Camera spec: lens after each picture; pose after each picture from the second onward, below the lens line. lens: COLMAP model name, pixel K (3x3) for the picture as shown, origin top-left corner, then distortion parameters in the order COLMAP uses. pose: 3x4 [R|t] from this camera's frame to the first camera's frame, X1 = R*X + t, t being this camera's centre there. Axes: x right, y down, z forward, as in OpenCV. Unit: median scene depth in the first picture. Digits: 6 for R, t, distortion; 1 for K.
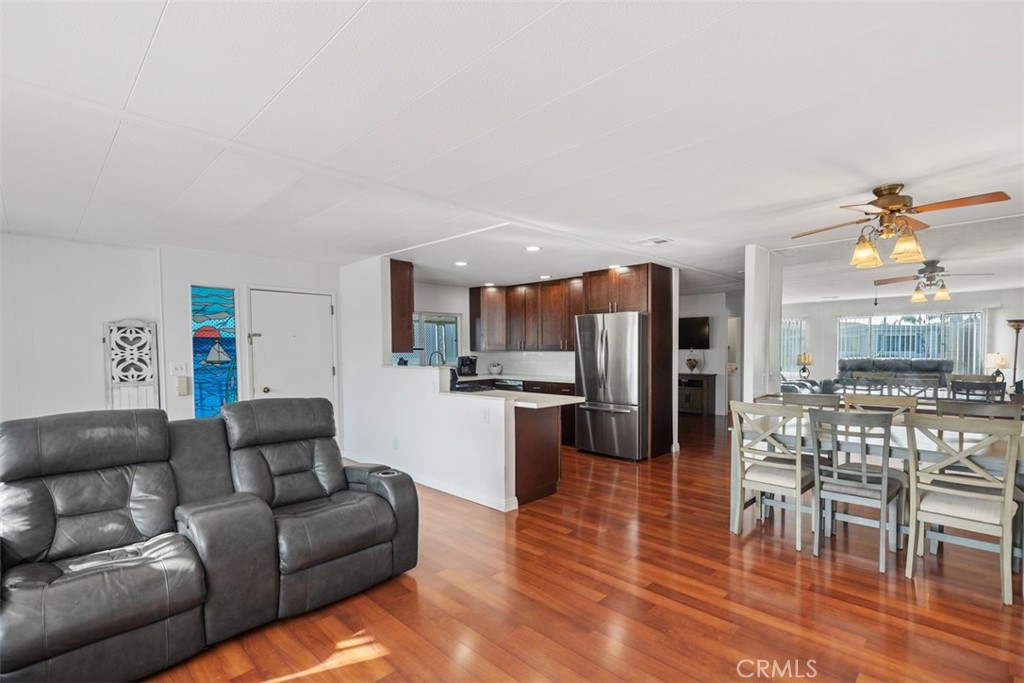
lens RADIAL K [[467.4, 0, 523.6], [0, 467.4, 345.1], [0, 0, 1]] dist [0.000620, 0.000109]
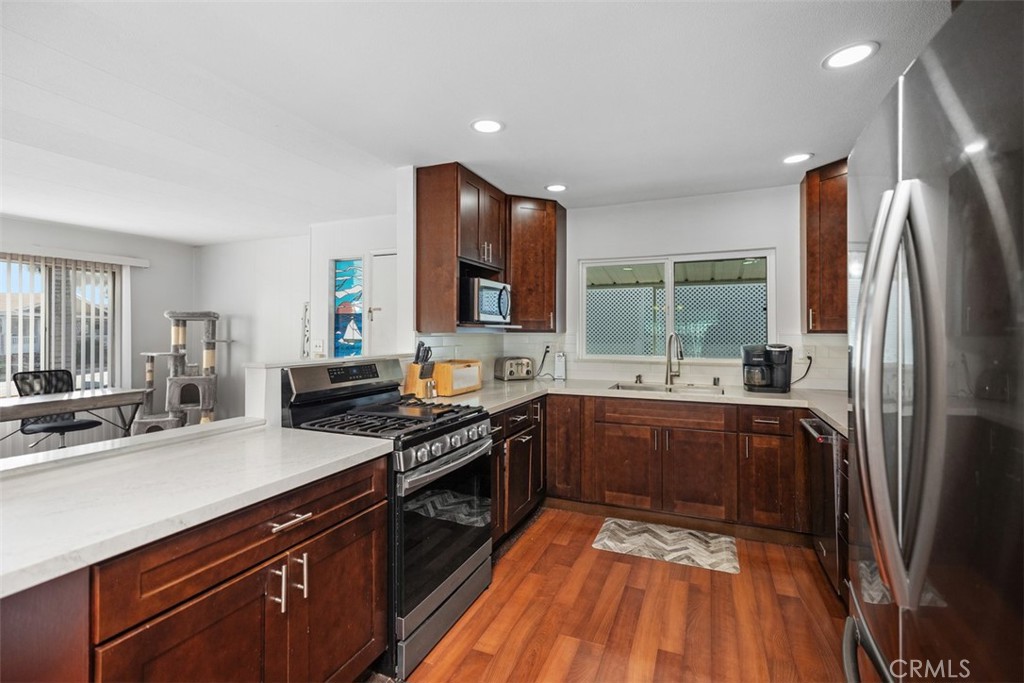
lens RADIAL K [[467.6, 0, 507.8], [0, 467.6, 331.5], [0, 0, 1]] dist [0.003823, 0.000352]
pose [[0.343236, 0.005677, -0.939232, 0.314472], [0.001368, 0.999978, 0.006545, 0.013588], [0.939248, -0.003532, 0.343220, 0.993372]]
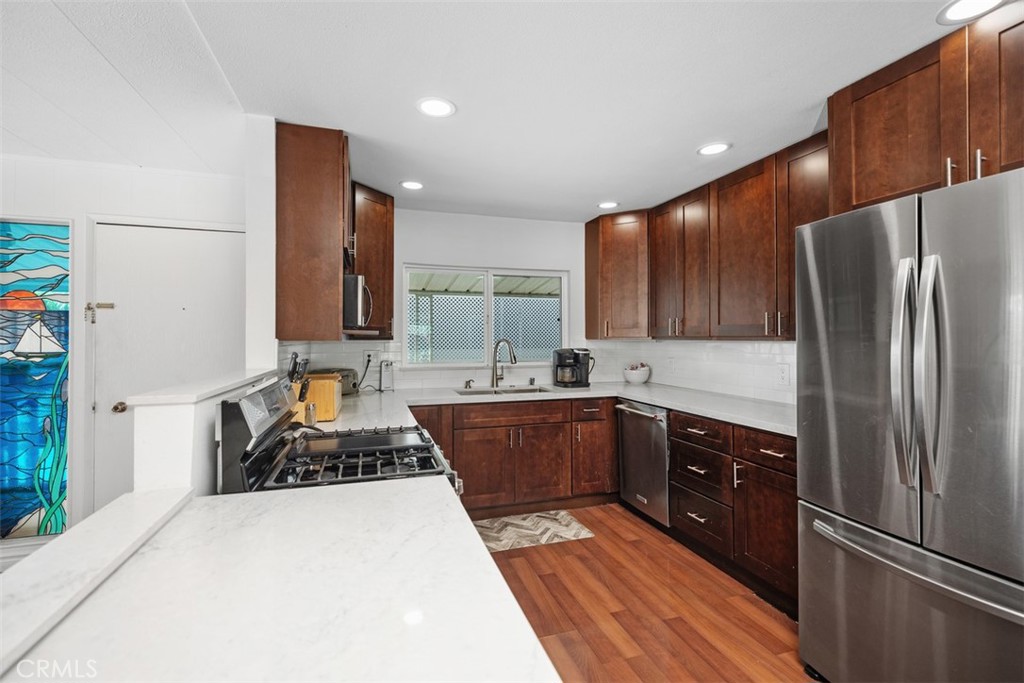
lens RADIAL K [[466.8, 0, 514.3], [0, 466.8, 336.8], [0, 0, 1]] dist [0.002900, 0.000619]
pose [[0.876356, 0.002618, -0.481657, 0.121436], [-0.000485, 0.999990, 0.004553, 0.012599], [0.481664, -0.003757, 0.876348, 0.799531]]
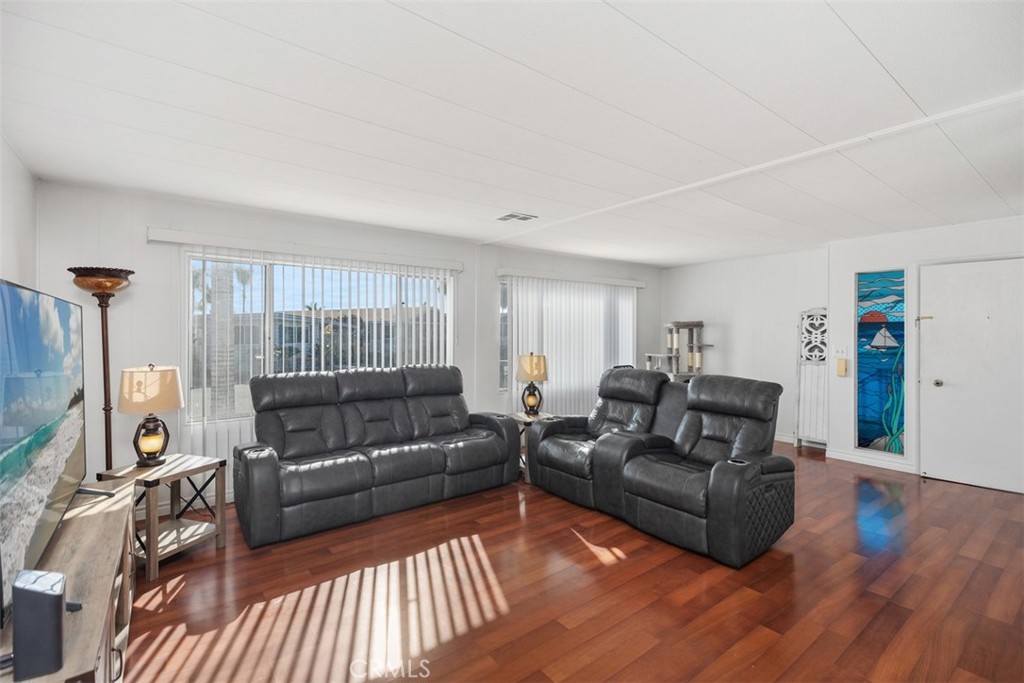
lens RADIAL K [[466.8, 0, 514.3], [0, 466.8, 336.8], [0, 0, 1]] dist [0.002900, 0.000619]
pose [[-0.163151, 0.014118, -0.986500, 0.442468], [0.006289, 0.999892, 0.013269, -0.003150], [0.986581, -0.004039, -0.163222, 0.408330]]
